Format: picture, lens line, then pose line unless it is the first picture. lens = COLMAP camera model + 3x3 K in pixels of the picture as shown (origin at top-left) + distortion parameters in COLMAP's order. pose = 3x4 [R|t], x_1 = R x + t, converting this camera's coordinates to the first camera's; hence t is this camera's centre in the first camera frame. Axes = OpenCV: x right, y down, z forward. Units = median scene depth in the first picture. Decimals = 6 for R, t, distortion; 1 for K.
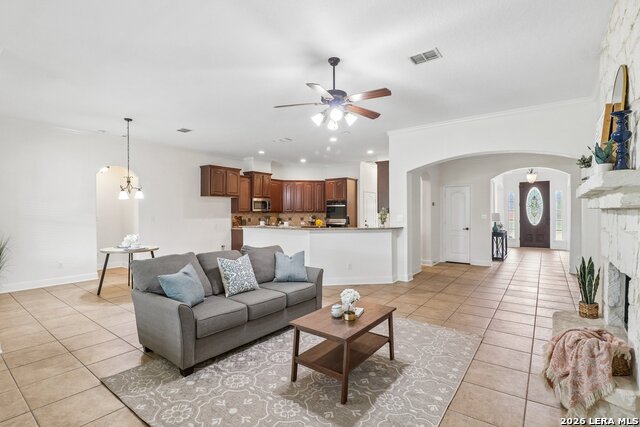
lens RADIAL K [[301.7, 0, 301.5], [0, 301.7, 212.3], [0, 0, 1]] dist [-0.008154, -0.007613]
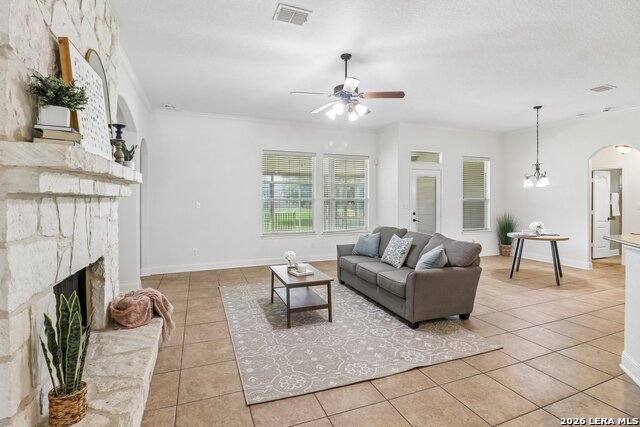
lens RADIAL K [[301.7, 0, 314.3], [0, 301.7, 198.3], [0, 0, 1]] dist [-0.008154, -0.007613]
pose [[-0.494781, -0.002811, -0.869013, 0.703813], [-0.006001, 0.999982, 0.000182, -0.000435], [0.868997, 0.005305, -0.494789, 0.932513]]
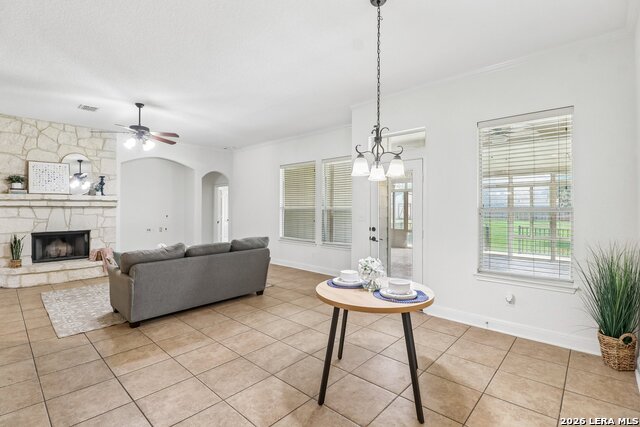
lens RADIAL K [[301.7, 0, 318.0], [0, 301.7, 206.5], [0, 0, 1]] dist [-0.008154, -0.007613]
pose [[-0.997969, 0.000091, 0.063703, -0.550553], [0.000076, 1.000000, -0.000238, -0.001668], [-0.063703, -0.000233, -0.997969, 1.558287]]
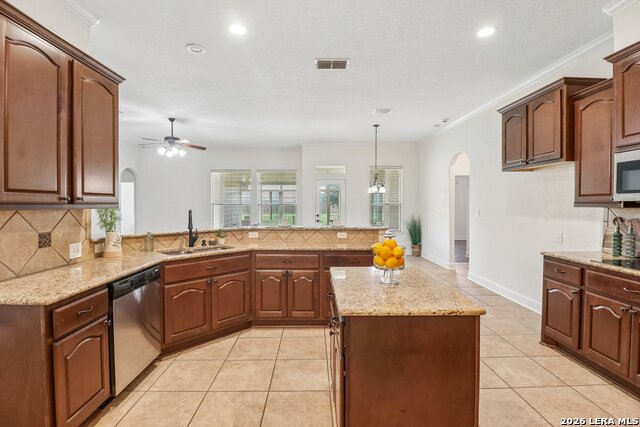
lens RADIAL K [[301.7, 0, 316.4], [0, 301.7, 216.3], [0, 0, 1]] dist [-0.008154, -0.007613]
pose [[-0.765217, 0.024530, -0.643305, 0.402385], [-0.003725, 0.999088, 0.042527, -0.001168], [0.643762, 0.034939, -0.764428, 1.907543]]
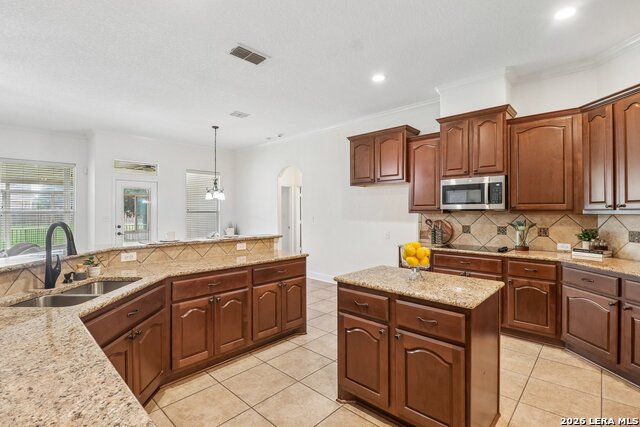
lens RADIAL K [[301.7, 0, 313.8], [0, 301.7, 216.8], [0, 0, 1]] dist [-0.008154, -0.007613]
pose [[-0.074805, 0.017621, -0.997042, 0.536155], [-0.002787, 0.999836, 0.017880, -0.000913], [0.997194, 0.004116, -0.074744, 1.567663]]
